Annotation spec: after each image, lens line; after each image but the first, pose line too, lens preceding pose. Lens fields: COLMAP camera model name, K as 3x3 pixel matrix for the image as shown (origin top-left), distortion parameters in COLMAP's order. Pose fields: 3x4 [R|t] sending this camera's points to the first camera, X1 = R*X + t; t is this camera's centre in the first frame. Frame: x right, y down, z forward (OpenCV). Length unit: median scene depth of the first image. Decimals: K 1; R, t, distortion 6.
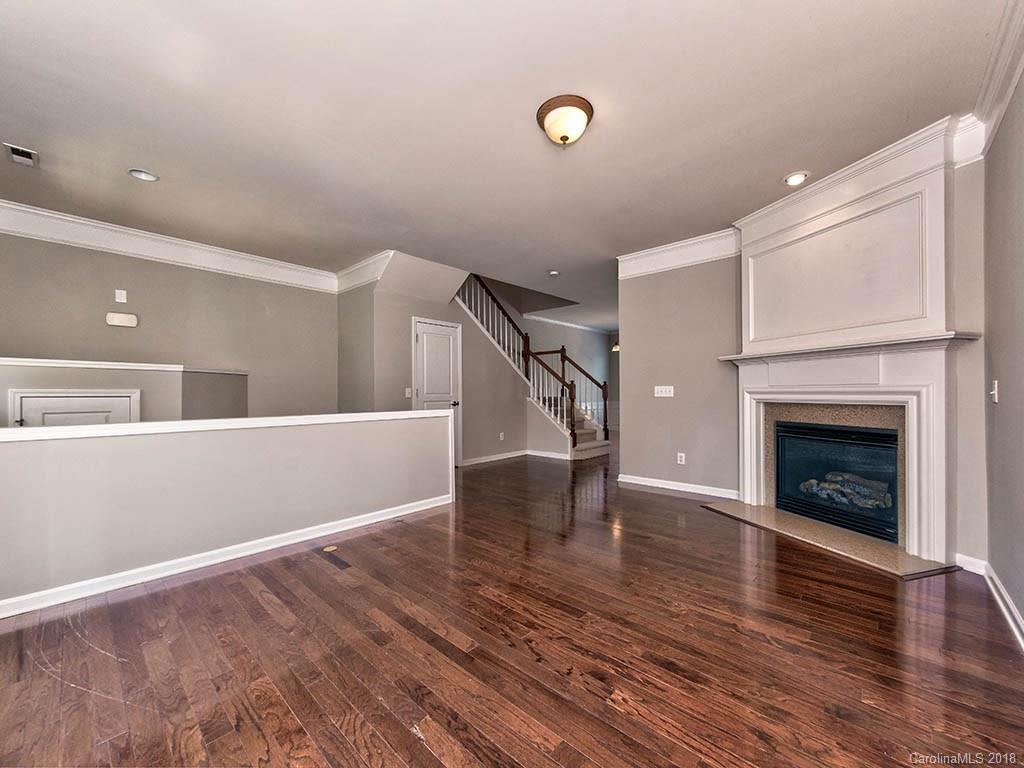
lens RADIAL K [[400.0, 0, 514.5], [0, 400.0, 391.1], [0, 0, 1]] dist [0.005366, 0.000142]
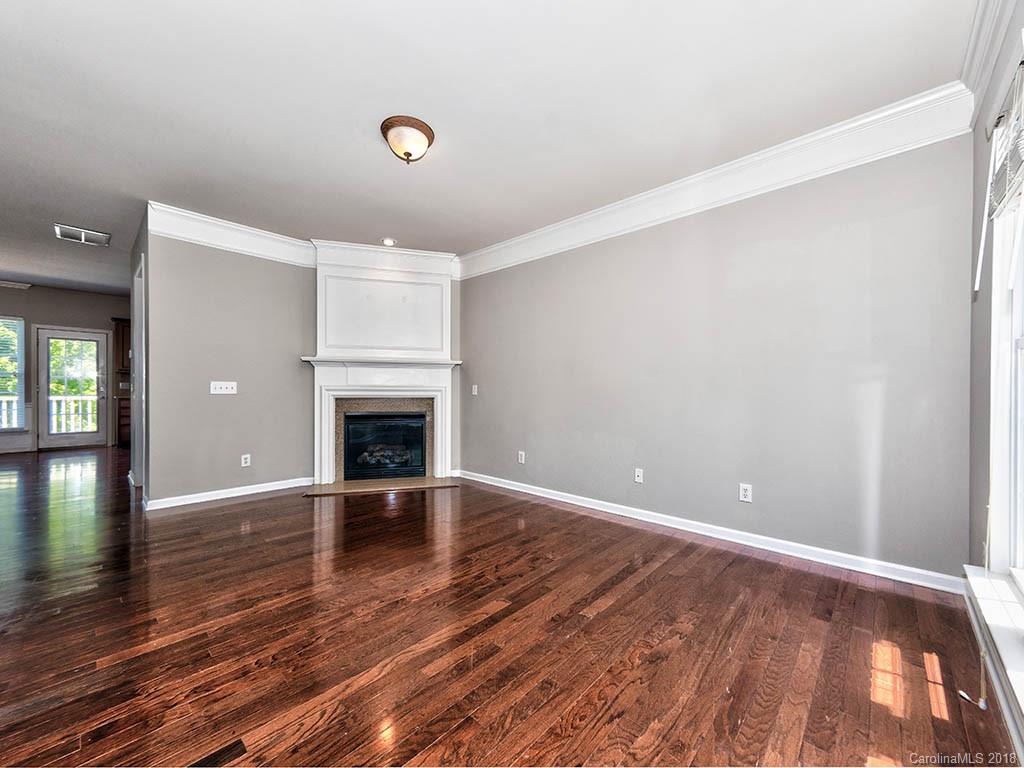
lens RADIAL K [[400.0, 0, 511.6], [0, 400.0, 390.6], [0, 0, 1]] dist [0.005366, 0.000142]
pose [[0.010447, 0.004373, 0.999936, -0.691893], [-0.010891, 0.999932, -0.004259, 0.005387], [-0.999886, -0.010846, 0.010494, 0.512706]]
